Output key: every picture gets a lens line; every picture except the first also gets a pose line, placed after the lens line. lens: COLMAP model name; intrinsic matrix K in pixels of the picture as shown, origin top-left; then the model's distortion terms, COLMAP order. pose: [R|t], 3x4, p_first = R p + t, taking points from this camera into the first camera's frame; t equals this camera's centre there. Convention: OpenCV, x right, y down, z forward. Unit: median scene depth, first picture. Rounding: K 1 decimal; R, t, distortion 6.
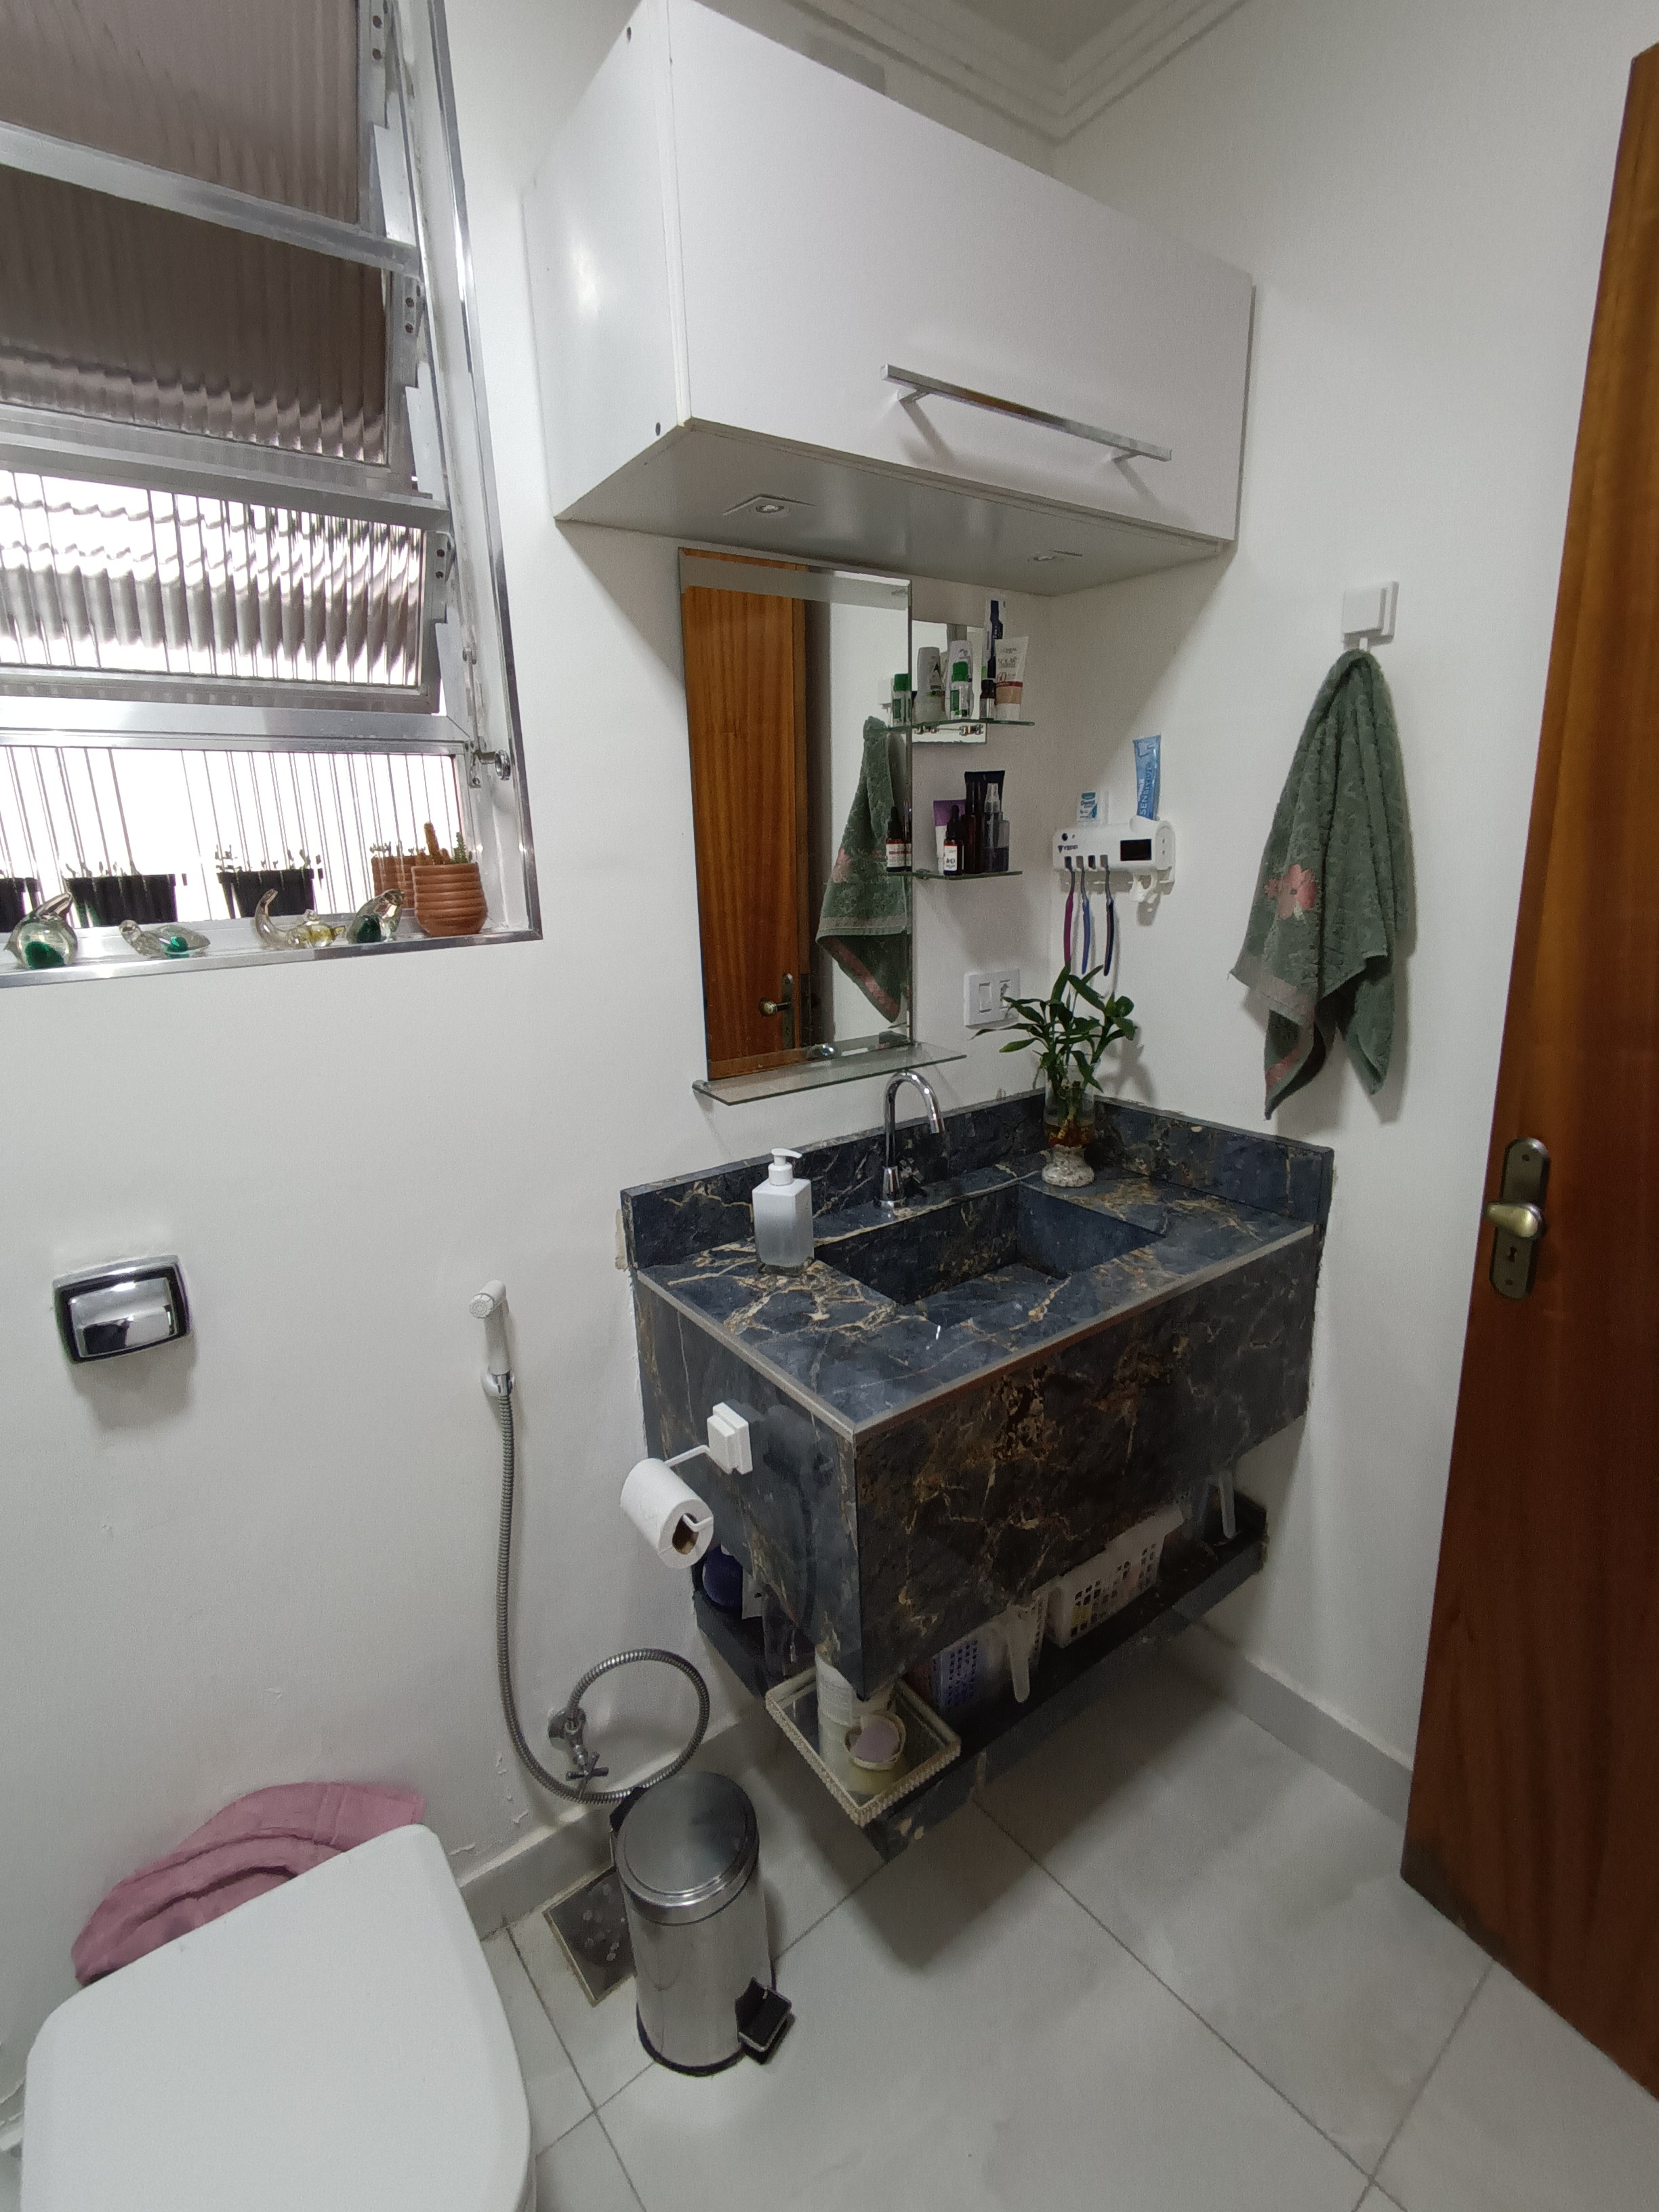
lens RADIAL K [[1003.8, 0, 847.1], [0, 1003.8, 1083.3], [0, 0, 1]] dist [-0.001833, -0.002847]
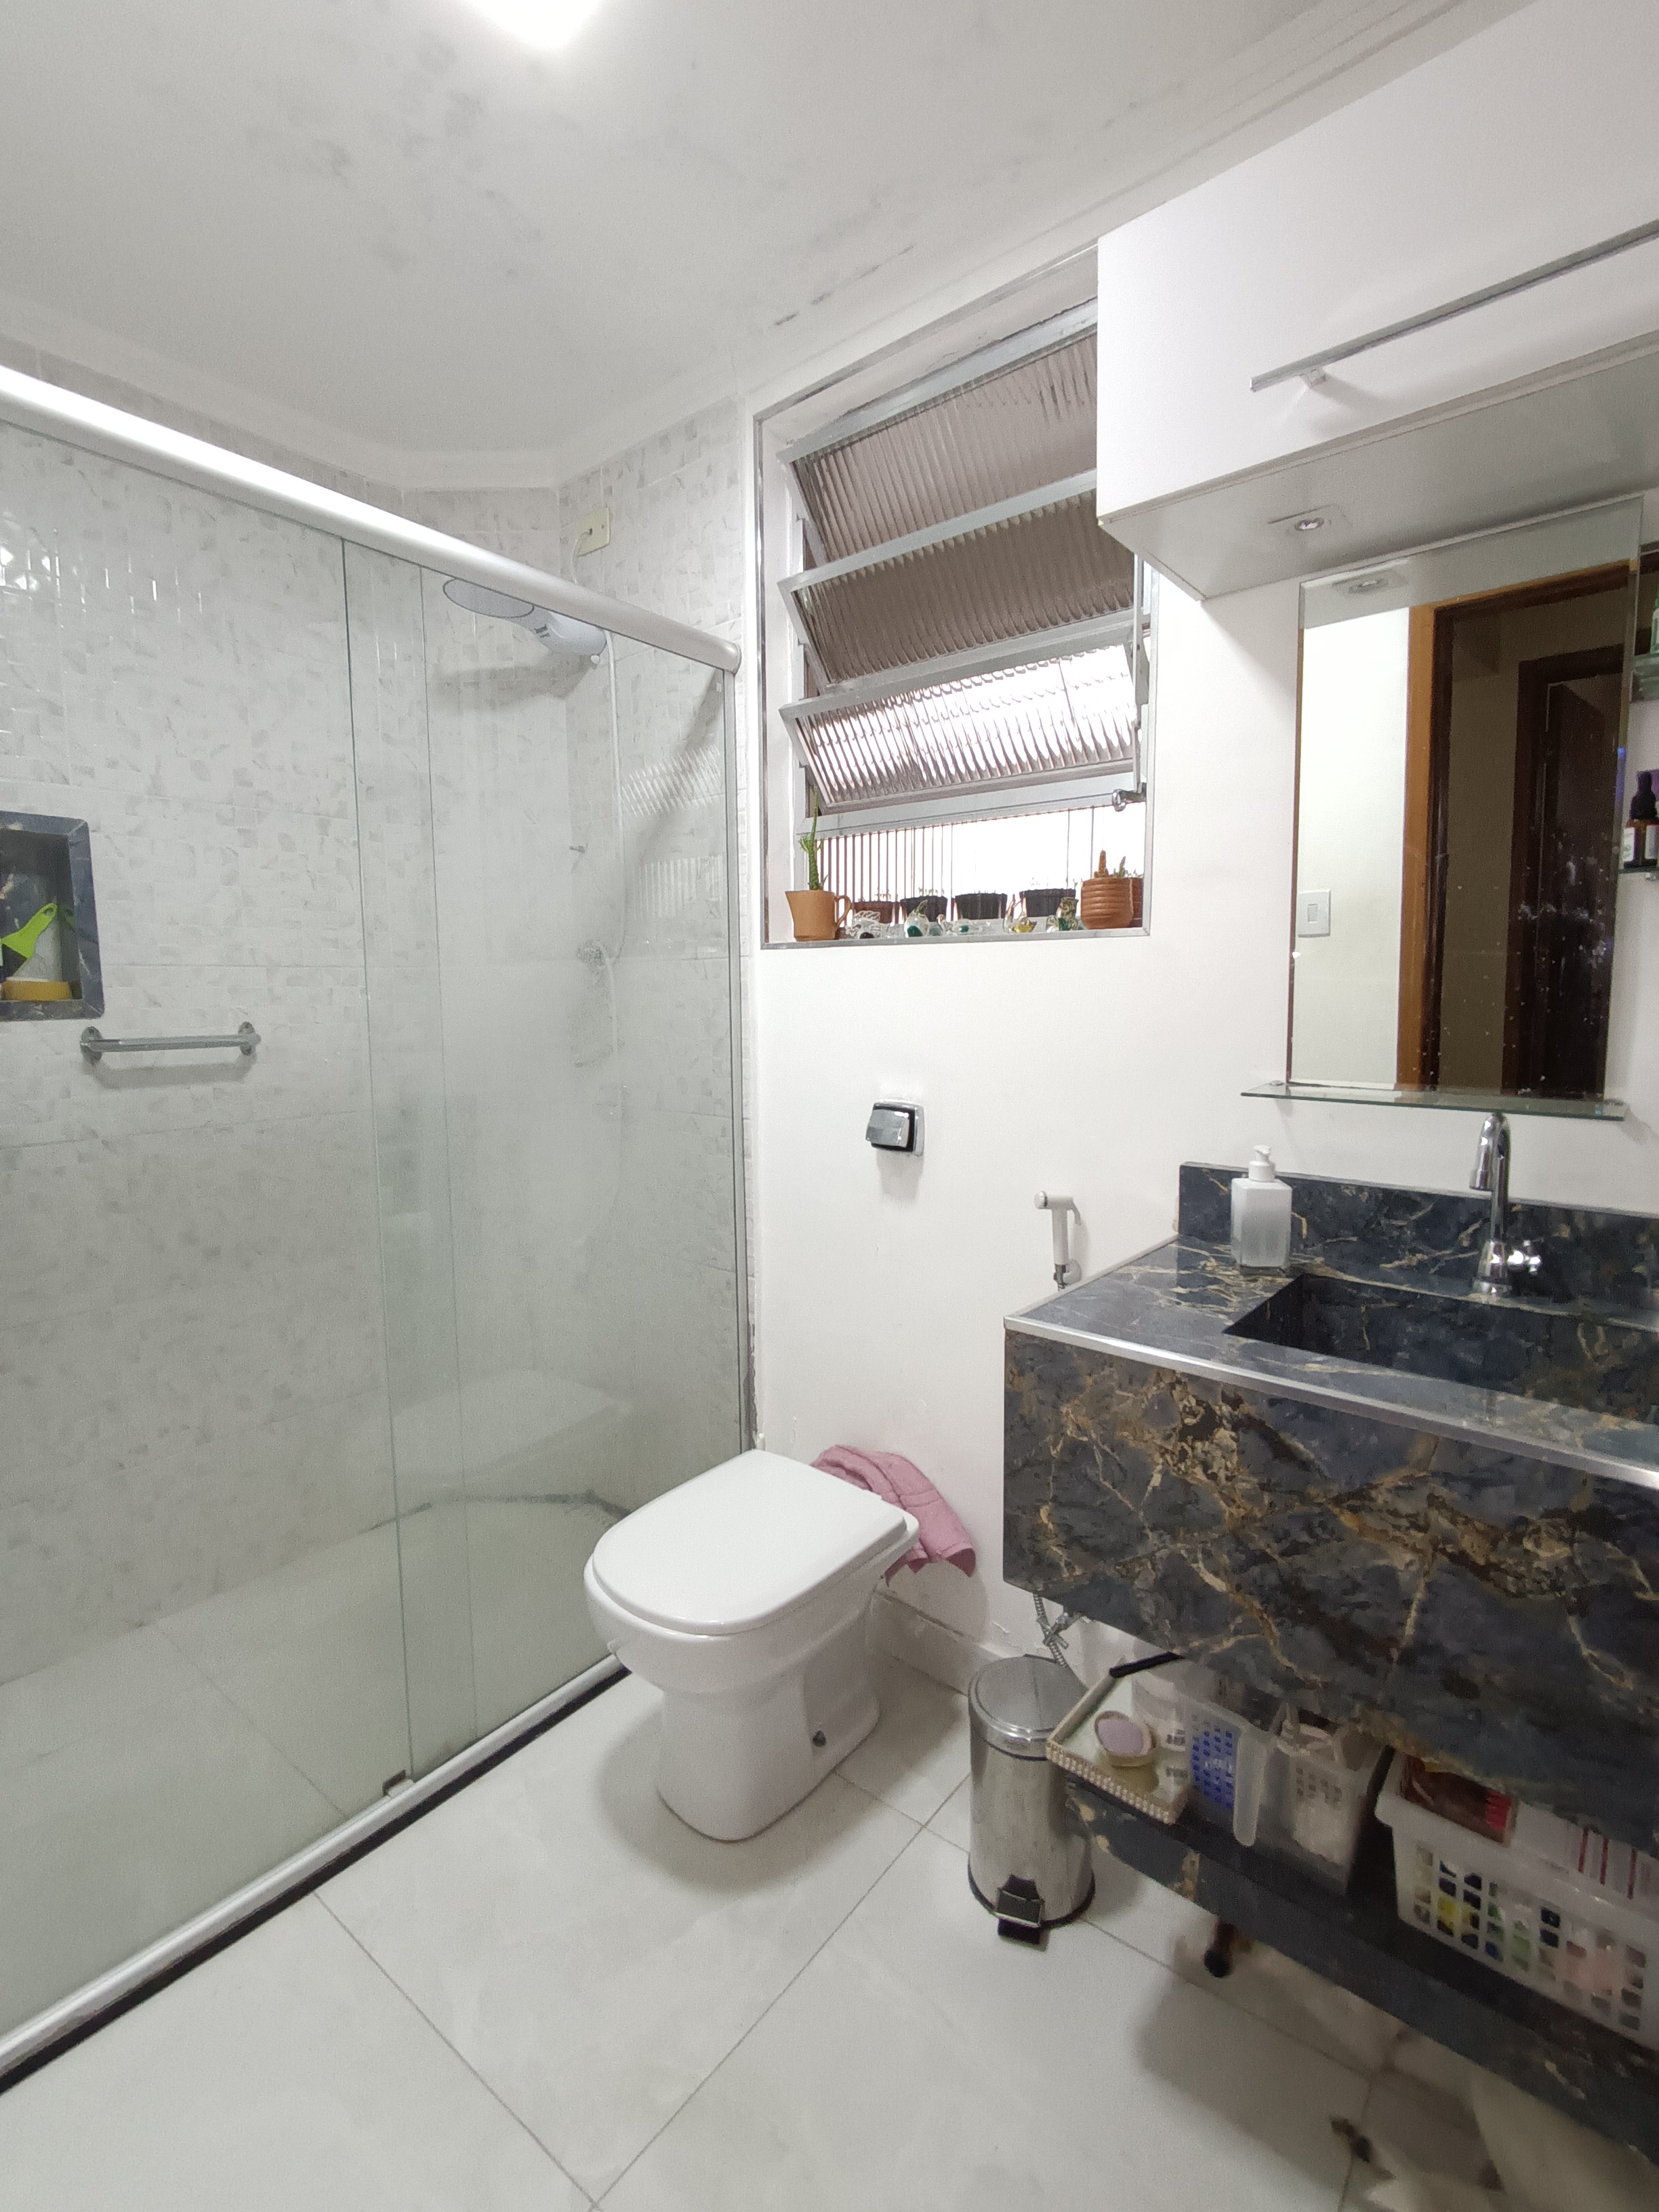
lens RADIAL K [[1003.8, 0, 859.0], [0, 1003.8, 1084.9], [0, 0, 1]] dist [-0.001833, -0.002847]
pose [[0.242675, 0.127461, -0.961698, 0.809611], [-0.236123, 0.969279, 0.068883, 0.034516], [0.940933, 0.210363, 0.265316, 0.360210]]
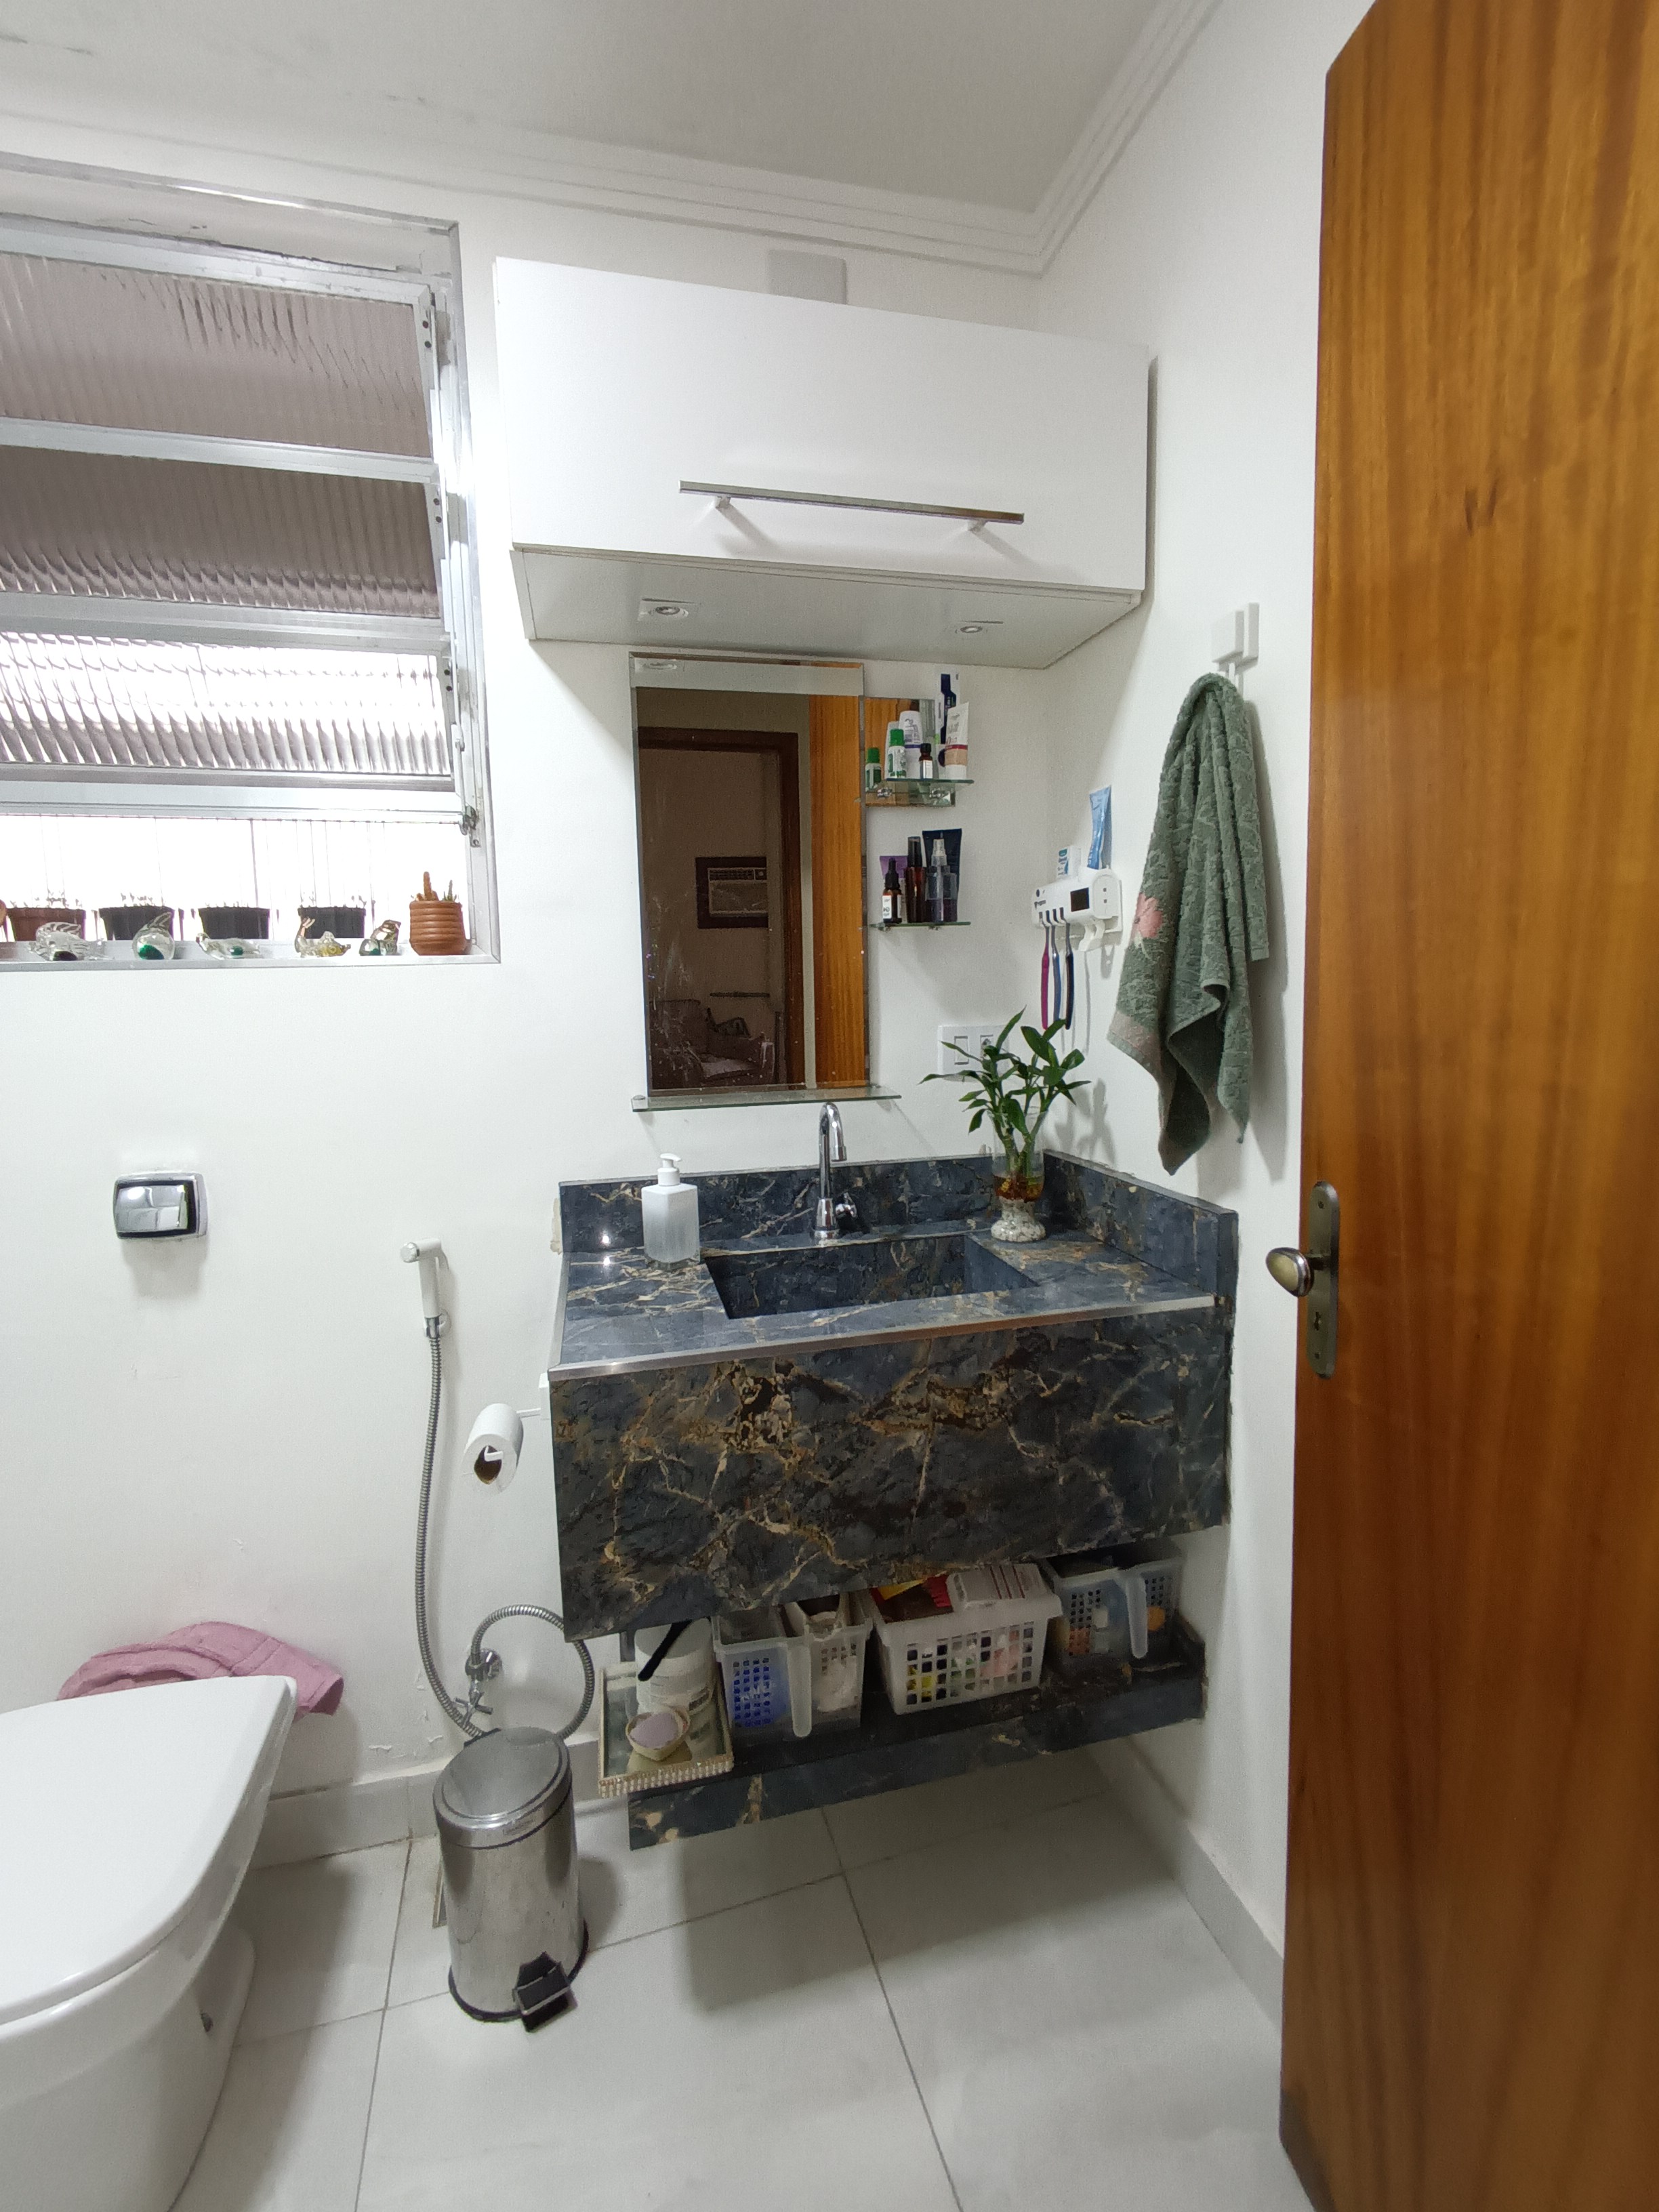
lens RADIAL K [[1003.8, 0, 847.2], [0, 1003.8, 1084.8], [0, 0, 1]] dist [-0.001833, -0.002847]
pose [[0.926493, 0.051497, -0.372773, 0.546617], [-0.098489, 0.989246, -0.108126, 0.093821], [0.363196, 0.136892, 0.921601, 0.036379]]
